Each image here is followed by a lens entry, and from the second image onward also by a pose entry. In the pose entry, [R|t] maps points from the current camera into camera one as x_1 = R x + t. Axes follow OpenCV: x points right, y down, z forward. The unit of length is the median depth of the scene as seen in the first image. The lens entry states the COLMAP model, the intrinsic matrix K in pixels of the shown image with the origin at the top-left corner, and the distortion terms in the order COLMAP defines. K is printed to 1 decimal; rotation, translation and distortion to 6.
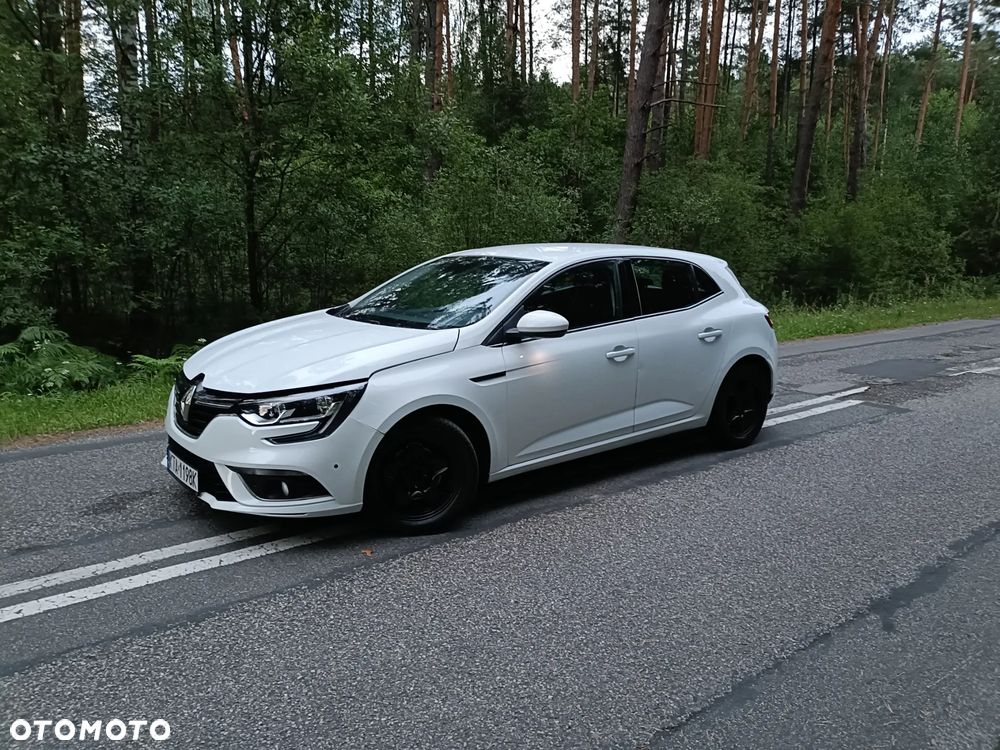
lens RADIAL K [[731.6, 0, 493.8], [0, 731.6, 378.2], [0, 0, 1]] dist [0.027176, -0.016731]
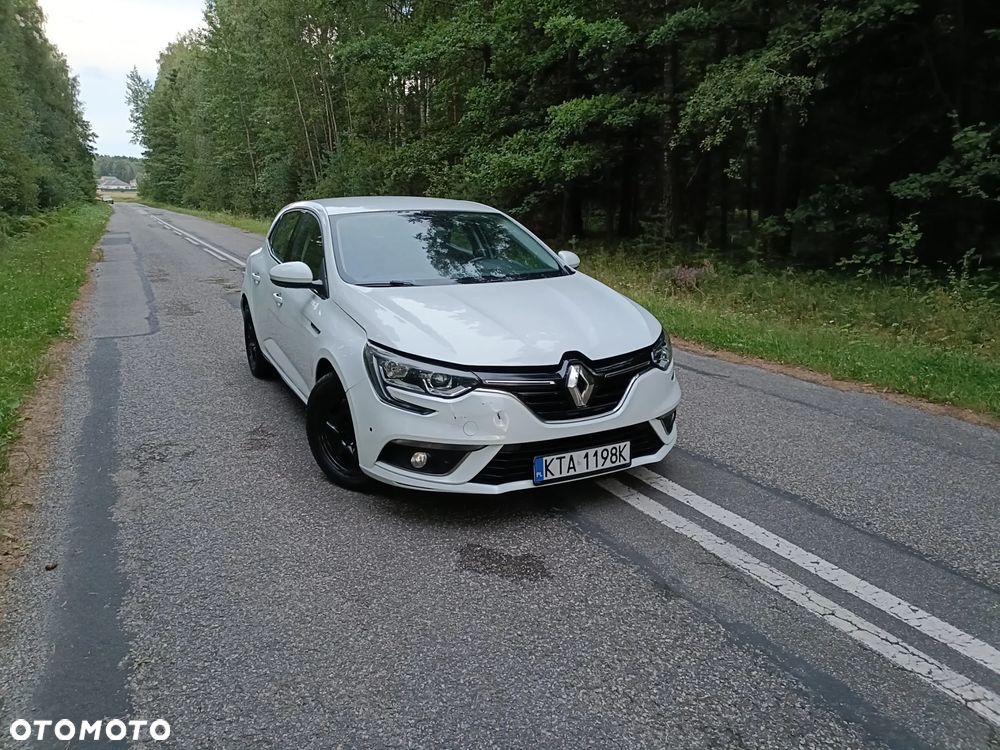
lens RADIAL K [[731.0, 0, 494.7], [0, 731.0, 377.9], [0, 0, 1]] dist [0.028950, -0.017822]
pose [[0.205669, -0.247124, 0.946905, -1.166068], [0.180415, 0.960581, 0.211507, -0.164653], [-0.961848, 0.127336, 0.242147, 0.814803]]
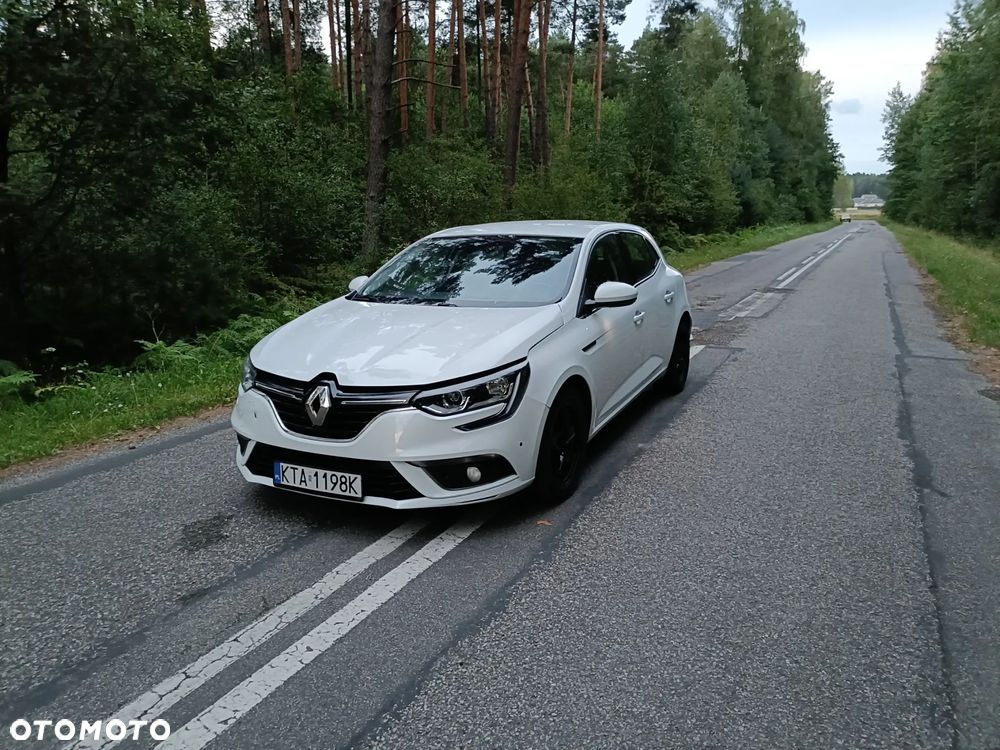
lens RADIAL K [[731.6, 0, 493.8], [0, 731.6, 378.2], [0, 0, 1]] dist [0.027176, -0.016731]
pose [[0.905579, -0.113610, 0.408681, -0.540222], [0.101014, 0.993507, 0.052355, -0.023262], [-0.411975, -0.006129, 0.911175, 0.071311]]
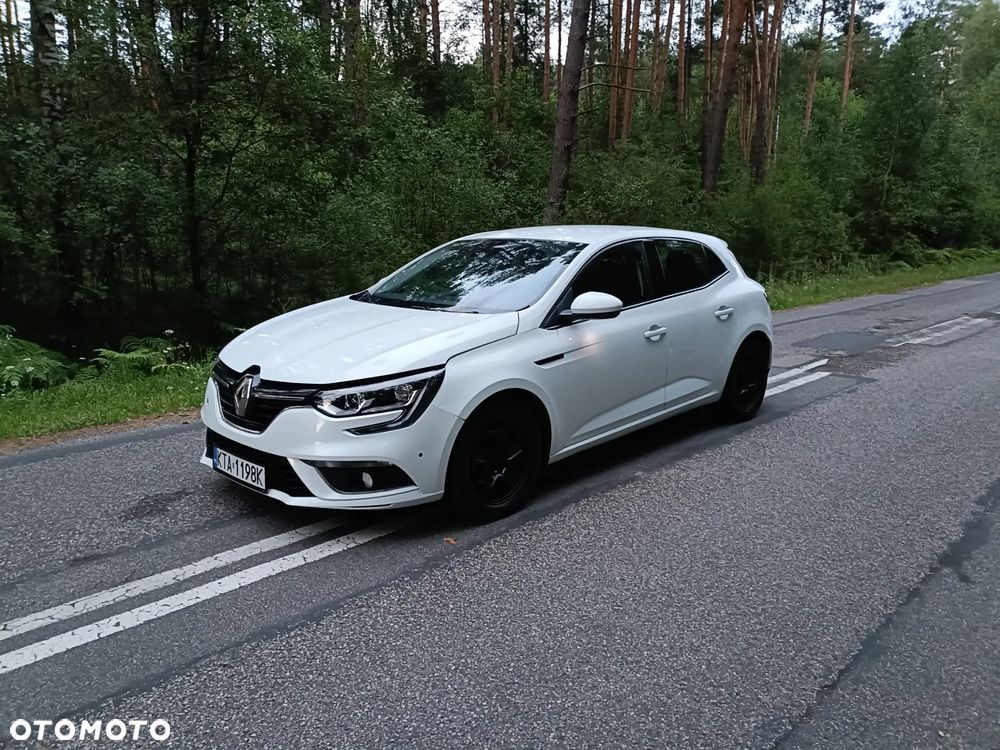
lens RADIAL K [[731.6, 0, 493.8], [0, 731.6, 378.2], [0, 0, 1]] dist [0.027176, -0.016731]
pose [[0.991540, -0.033847, 0.125307, -0.195271], [0.031142, 0.999239, 0.023485, -0.001704], [-0.126007, -0.019384, 0.991840, 0.014855]]
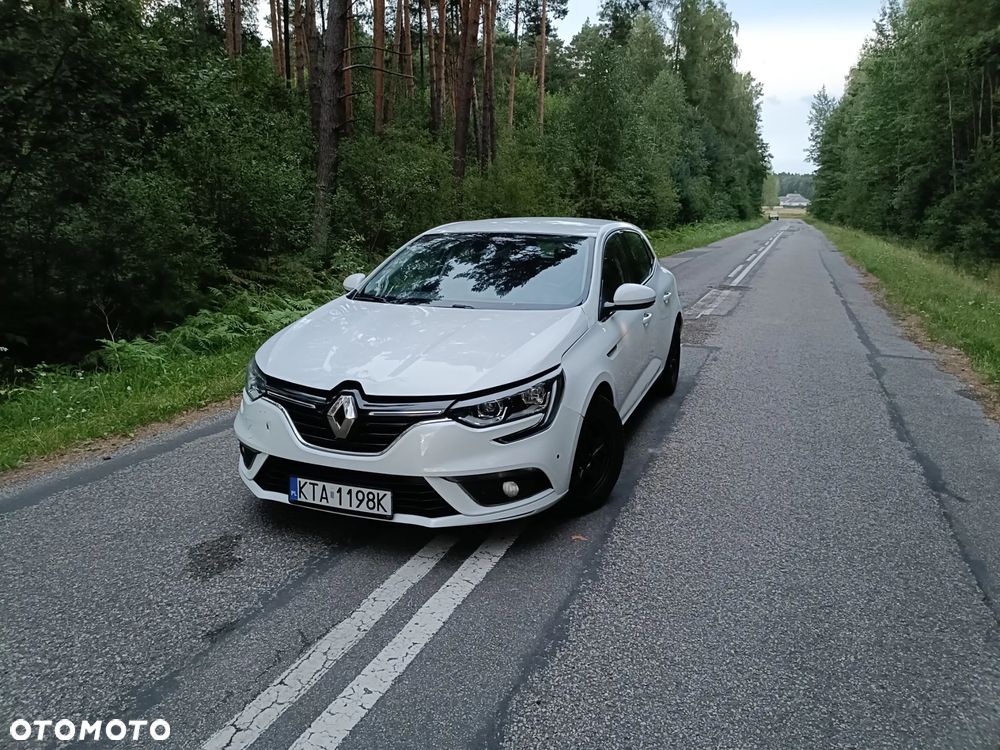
lens RADIAL K [[731.6, 0, 493.8], [0, 731.6, 378.2], [0, 0, 1]] dist [0.027176, -0.016731]
pose [[0.867744, -0.119301, 0.482481, -0.614296], [0.097248, 0.992755, 0.070574, -0.048940], [-0.487405, -0.014320, 0.873058, 0.162788]]
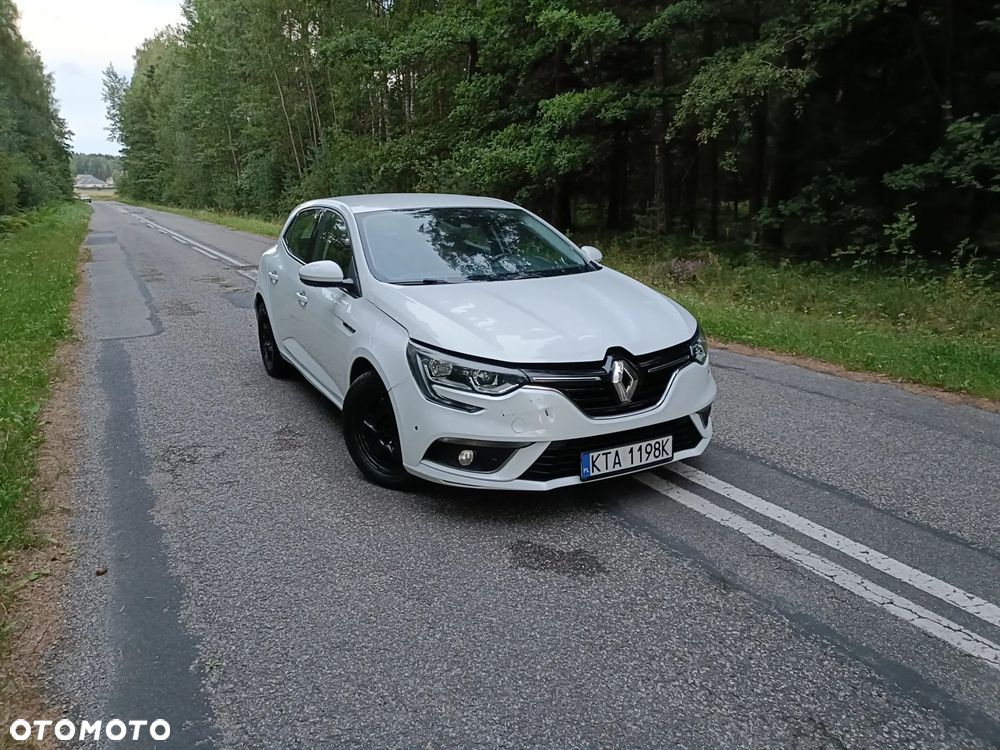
lens RADIAL K [[731.6, 0, 493.8], [0, 731.6, 378.2], [0, 0, 1]] dist [0.027176, -0.016731]
pose [[0.183088, -0.257303, 0.948828, -1.180340], [0.190850, 0.956083, 0.222444, -0.179983], [-0.964394, 0.140357, 0.224154, 0.878108]]
